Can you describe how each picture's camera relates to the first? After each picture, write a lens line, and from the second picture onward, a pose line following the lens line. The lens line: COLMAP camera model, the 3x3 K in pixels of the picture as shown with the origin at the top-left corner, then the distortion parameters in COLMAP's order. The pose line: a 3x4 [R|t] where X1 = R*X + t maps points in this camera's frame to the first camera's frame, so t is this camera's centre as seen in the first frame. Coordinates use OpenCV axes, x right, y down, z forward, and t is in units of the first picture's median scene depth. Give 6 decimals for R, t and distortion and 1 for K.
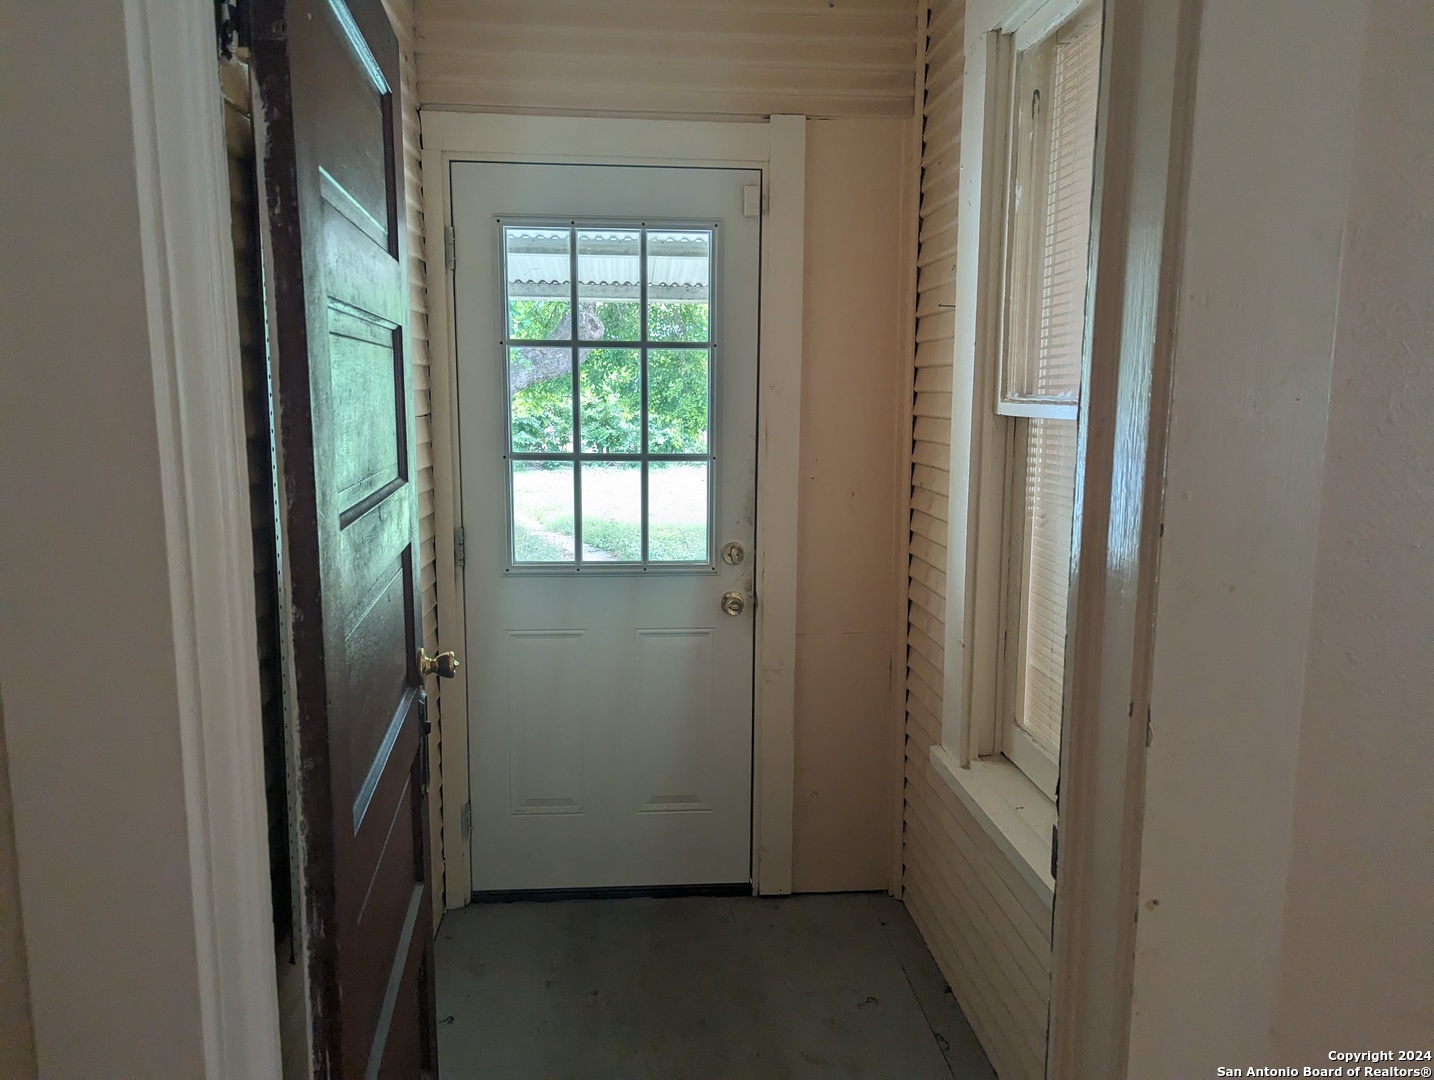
lens RADIAL K [[1024.4, 0, 706.4], [0, 1024.4, 540.3], [0, 0, 1]] dist [0.063296, -0.069232]
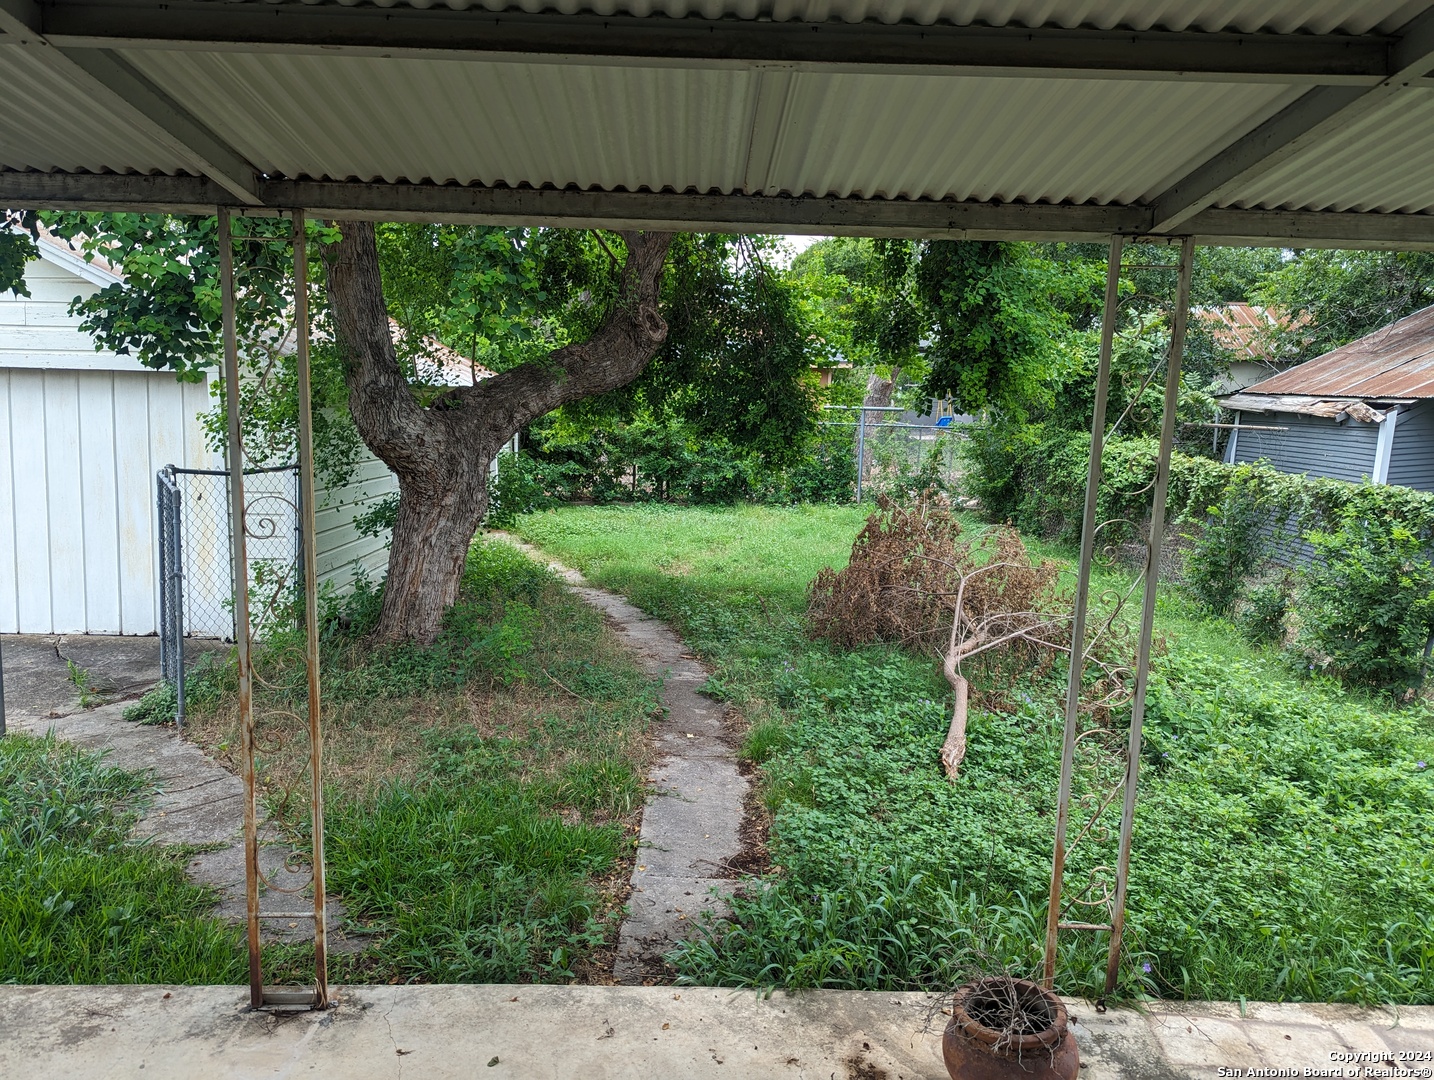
lens RADIAL K [[1024.4, 0, 706.4], [0, 1024.4, 540.3], [0, 0, 1]] dist [0.063296, -0.069232]
pose [[0.998070, 0.024359, -0.057125, -0.019210], [-0.025933, 0.999299, -0.026981, -0.026141], [0.056428, 0.028411, 0.998002, 0.202938]]
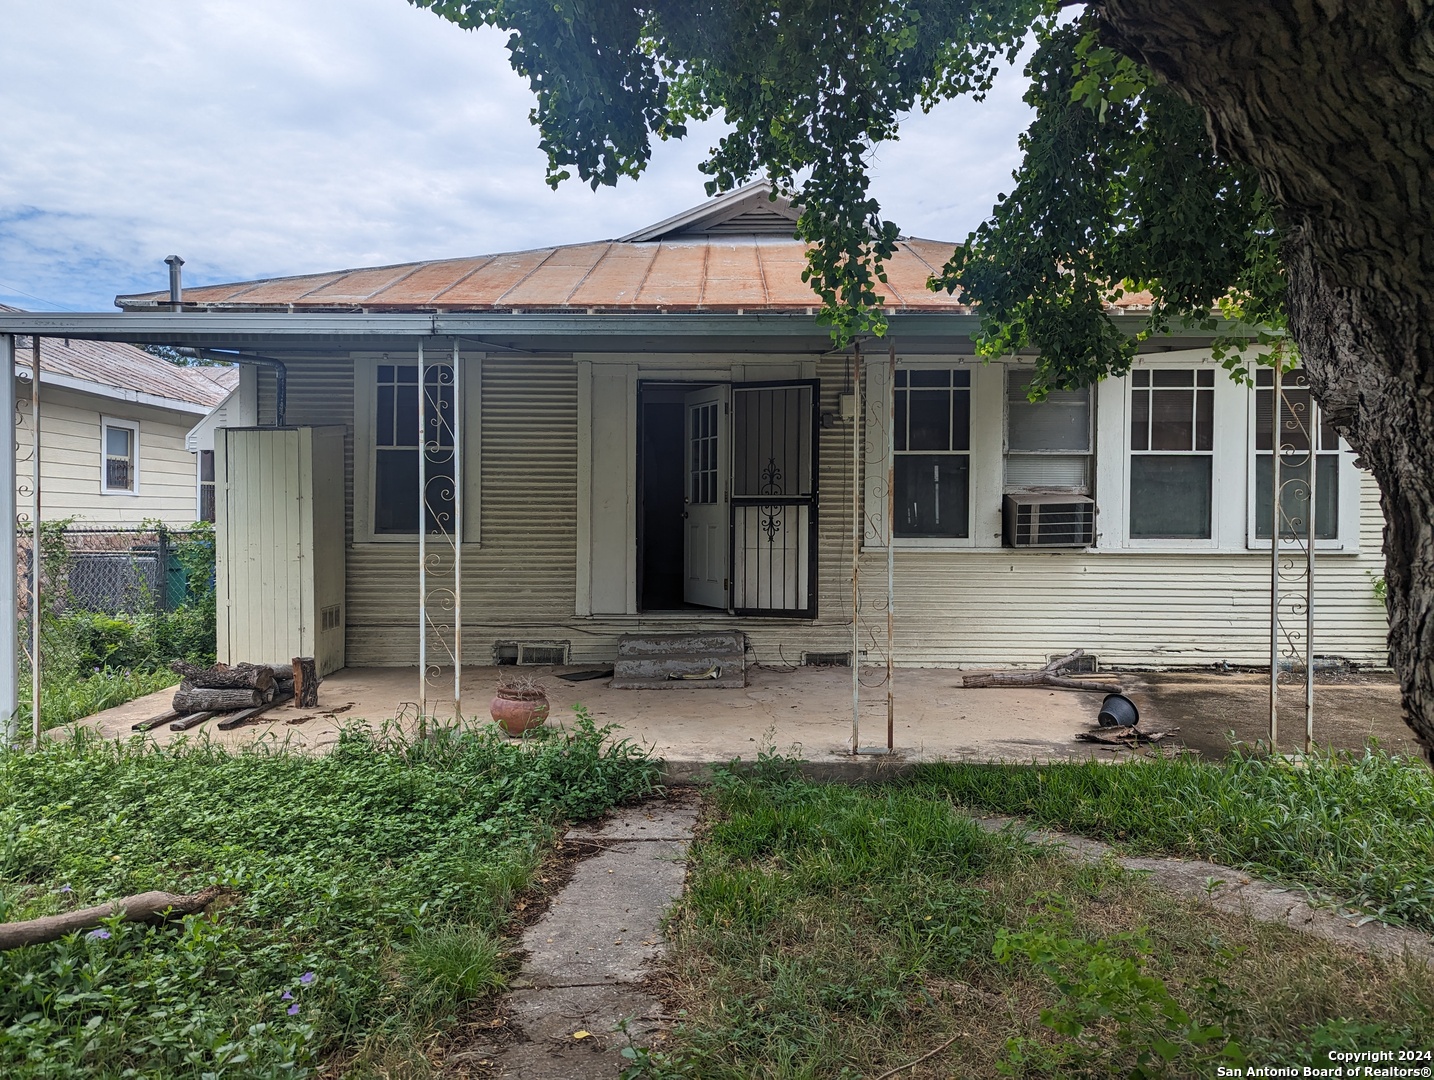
lens RADIAL K [[1024.4, 0, 706.4], [0, 1024.4, 540.3], [0, 0, 1]] dist [0.063296, -0.069232]
pose [[-0.995950, -0.007904, 0.089556, -0.131054], [0.007089, 0.986123, 0.165865, -0.117633], [-0.089624, 0.165828, -0.982074, 1.175610]]
